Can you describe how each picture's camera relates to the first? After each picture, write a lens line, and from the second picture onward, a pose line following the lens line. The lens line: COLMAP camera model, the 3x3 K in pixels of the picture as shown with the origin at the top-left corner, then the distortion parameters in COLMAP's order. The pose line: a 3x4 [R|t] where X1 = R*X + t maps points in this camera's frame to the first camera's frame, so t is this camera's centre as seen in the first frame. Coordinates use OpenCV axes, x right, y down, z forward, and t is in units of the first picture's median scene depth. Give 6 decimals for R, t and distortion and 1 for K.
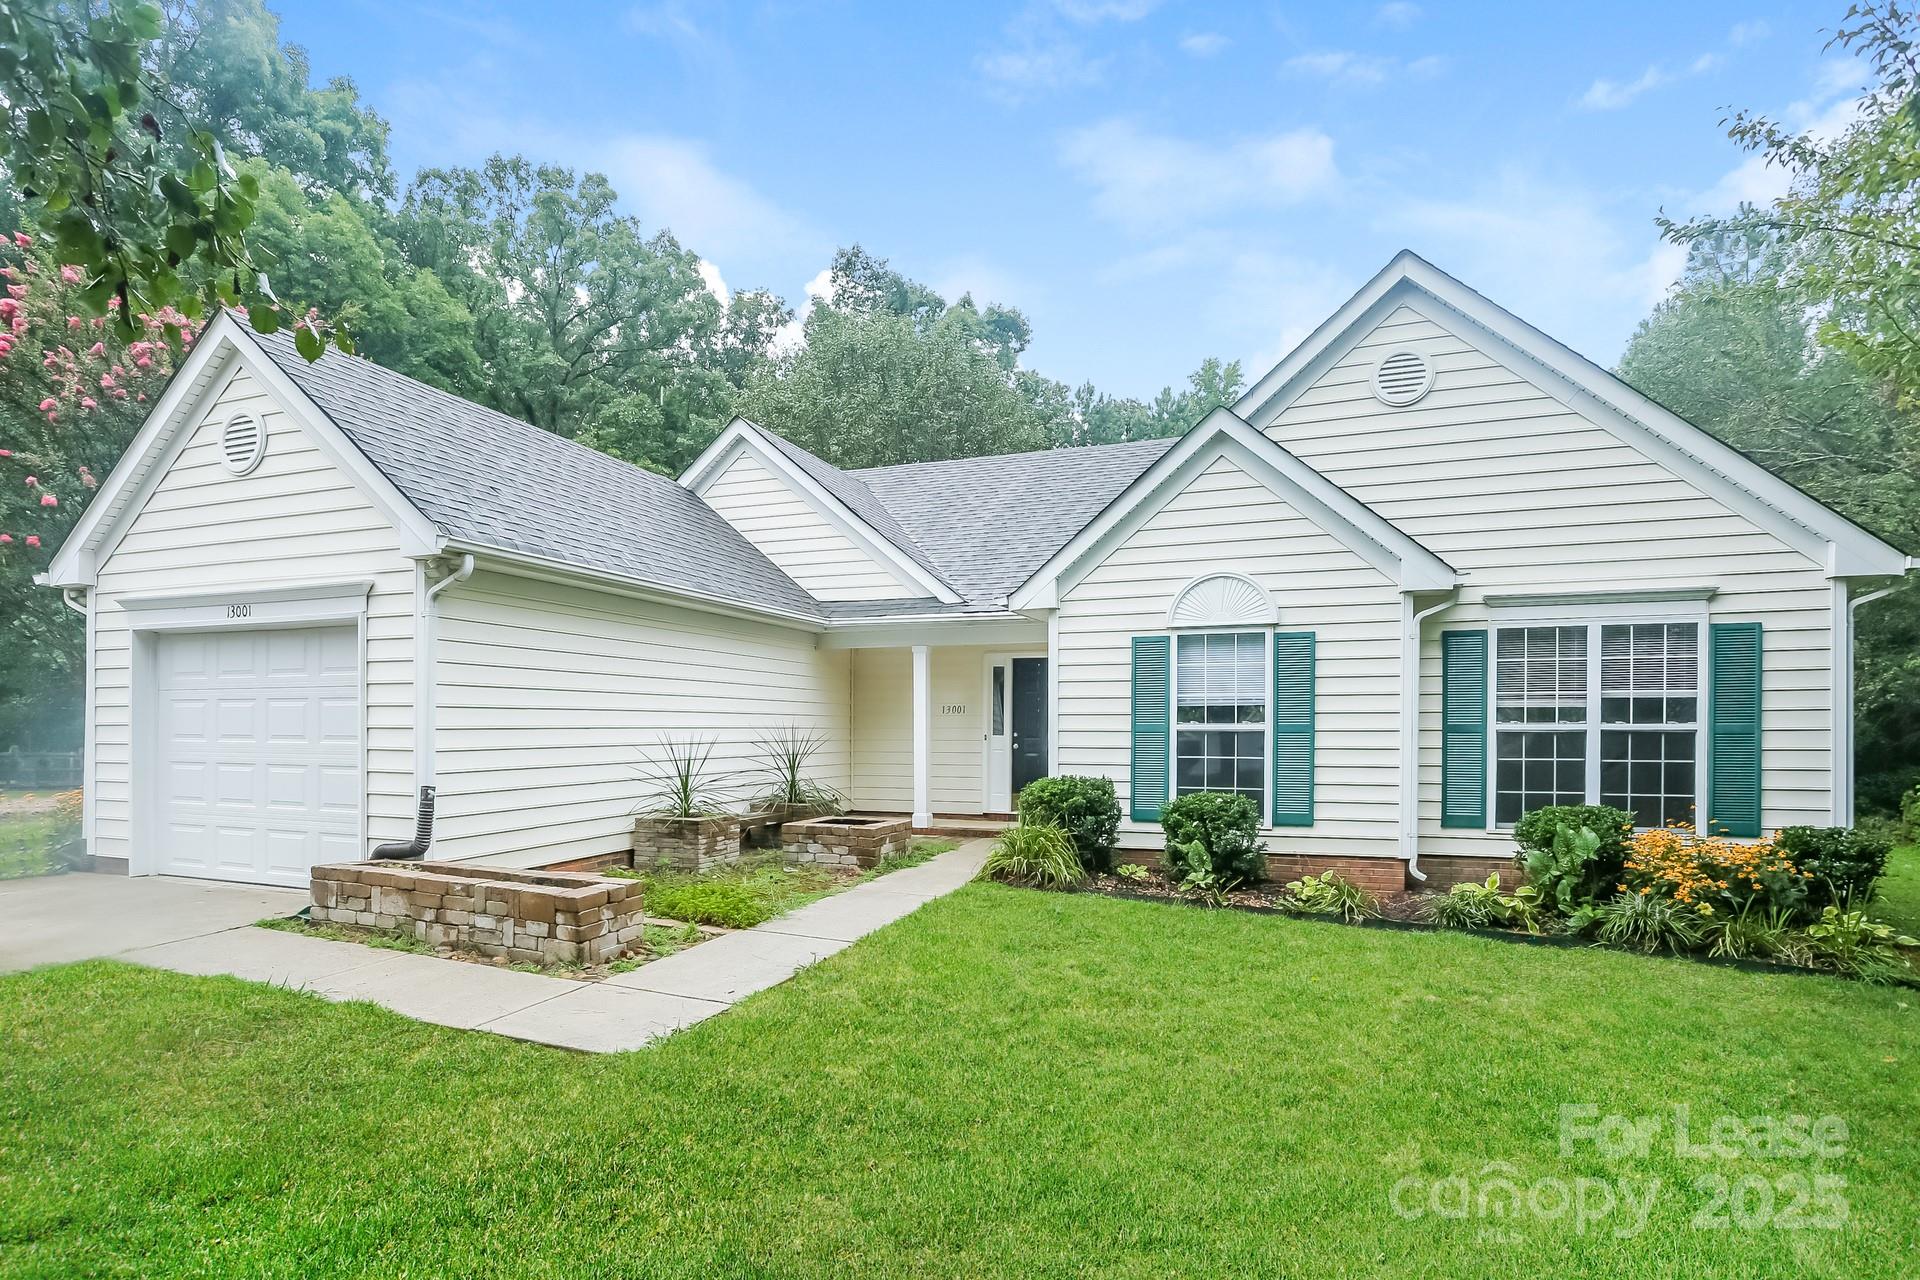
lens RADIAL K [[781.9, 0, 957.6], [0, 781.9, 620.5], [0, 0, 1]] dist [-0.025417, 0.009675]
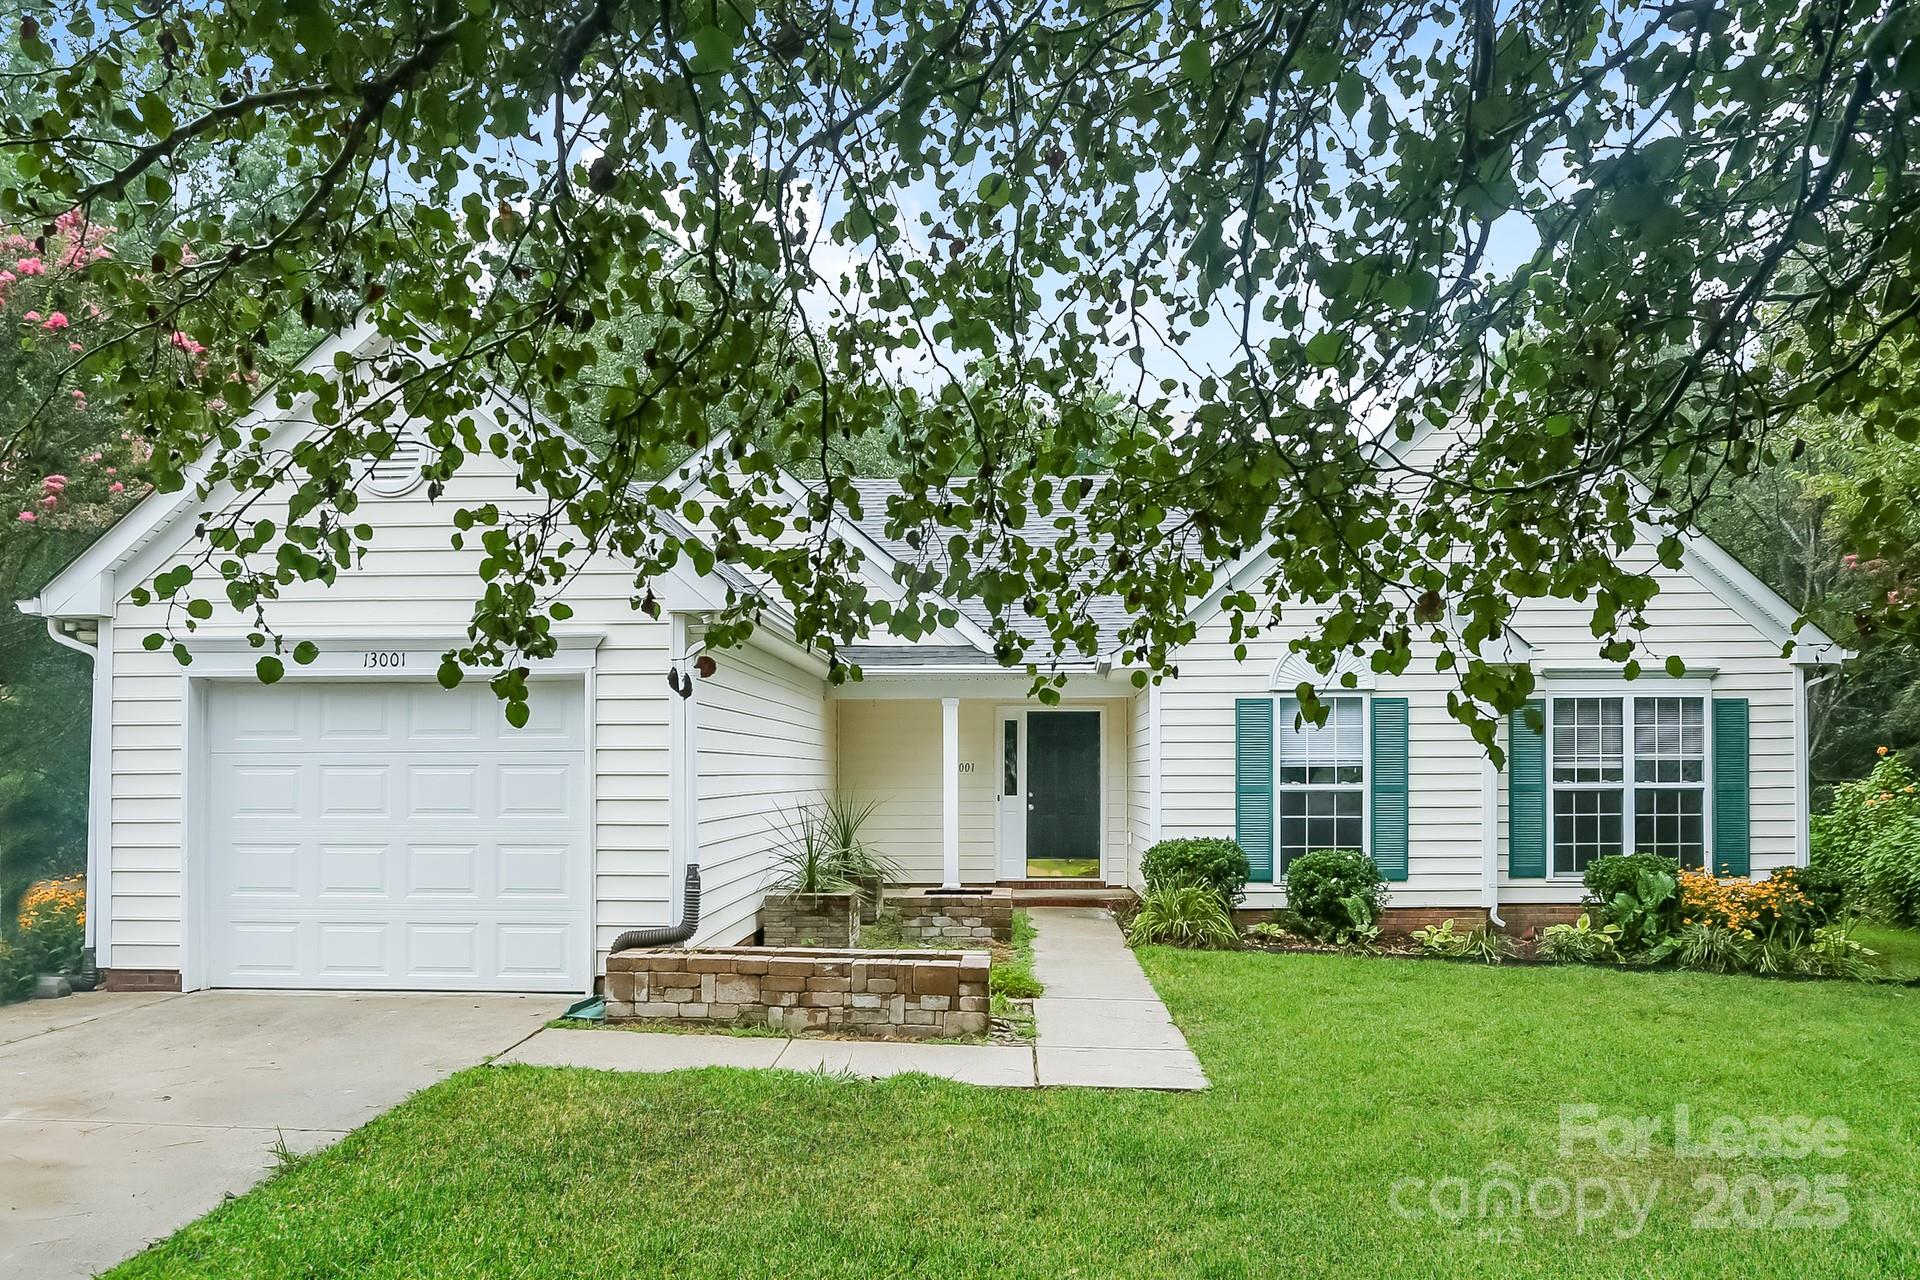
lens RADIAL K [[952.7, 0, 954.0], [0, 952.7, 618.6], [0, 0, 1]] dist [-0.012153, 0.000653]
pose [[0.967875, 0.036401, 0.248782, -0.535209], [-0.028313, 0.998950, -0.036012, -0.033633], [-0.249832, 0.027812, 0.967890, -0.130885]]
